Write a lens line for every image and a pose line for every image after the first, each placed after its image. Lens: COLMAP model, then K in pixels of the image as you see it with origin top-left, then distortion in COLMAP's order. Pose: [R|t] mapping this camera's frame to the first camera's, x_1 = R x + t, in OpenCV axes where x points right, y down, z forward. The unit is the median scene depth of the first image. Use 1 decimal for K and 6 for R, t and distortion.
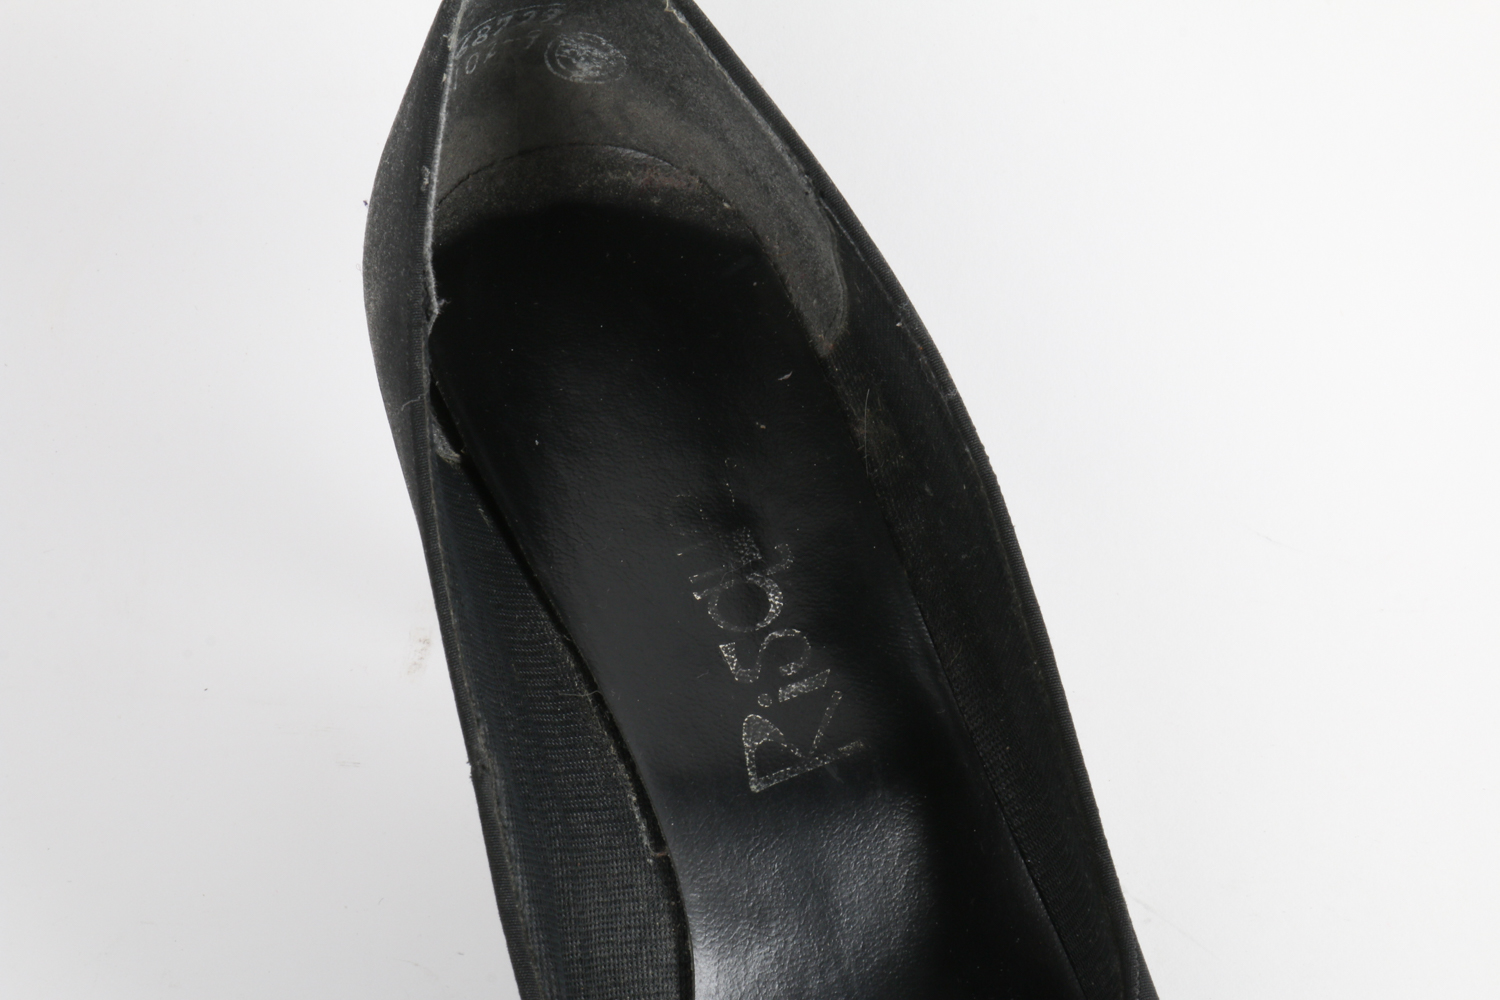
lens RADIAL K [[4066.7, 0, 749.5], [0, 4066.7, 500.7], [0, 0, 1]] dist [0.001050, 0.000000]
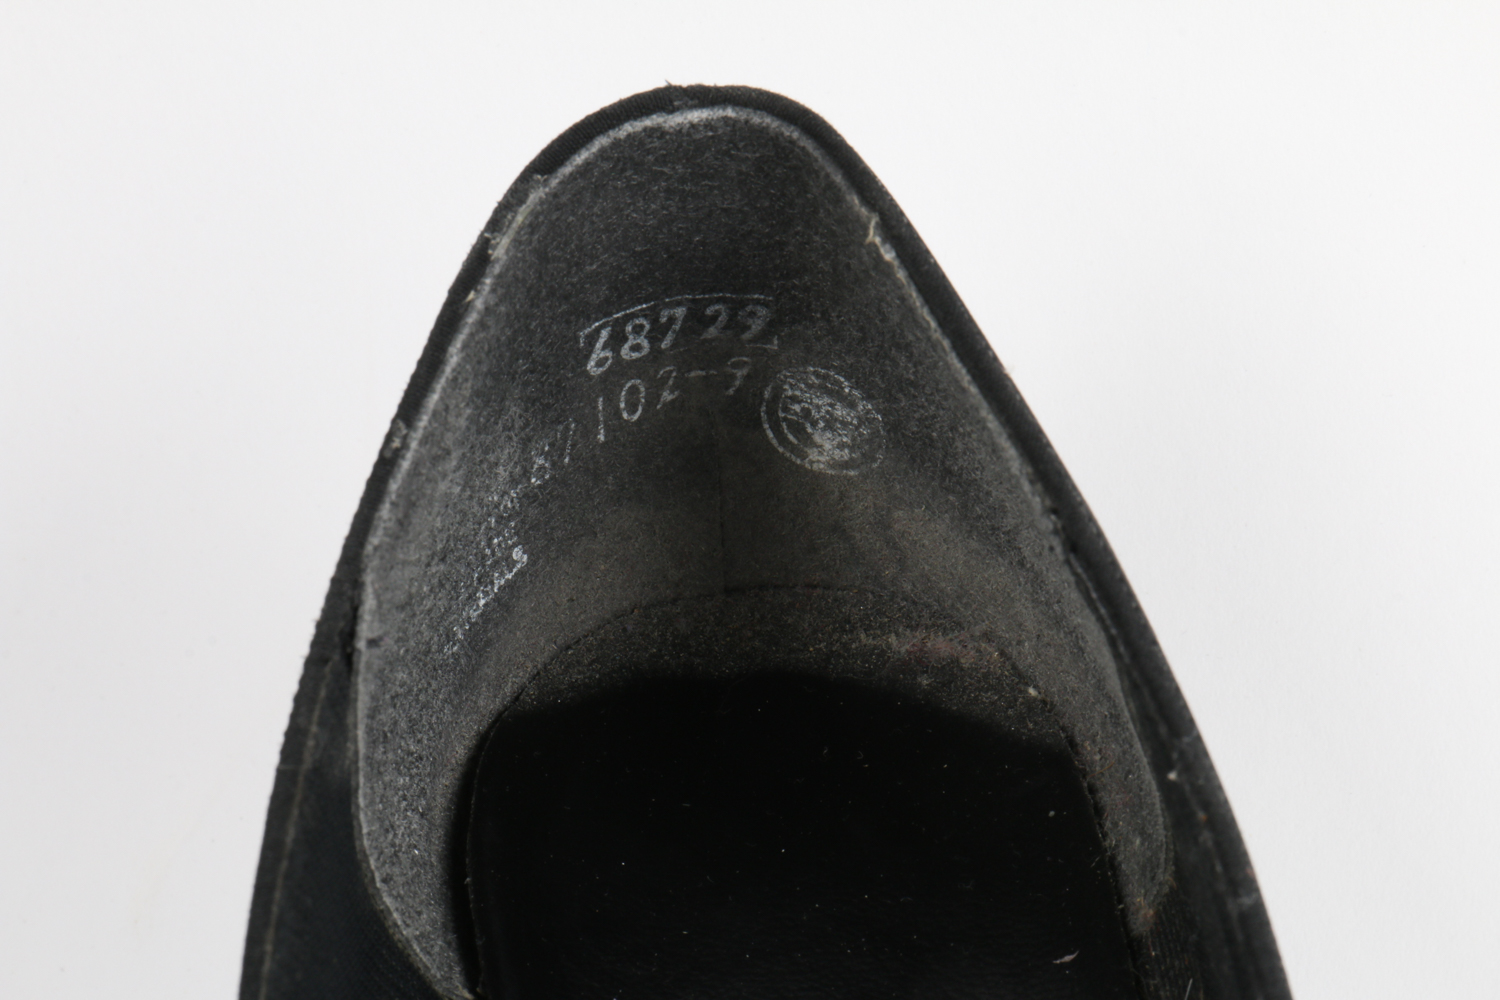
lens RADIAL K [[4317.1, 0, 749.9], [0, 4317.1, 498.6], [0, 0, 1]] dist [-0.037189, 0.000000]
pose [[0.952597, 0.072149, -0.295555, 0.142503], [-0.165065, 0.938623, -0.302886, 0.101379], [0.255562, 0.337314, 0.906039, 0.411493]]
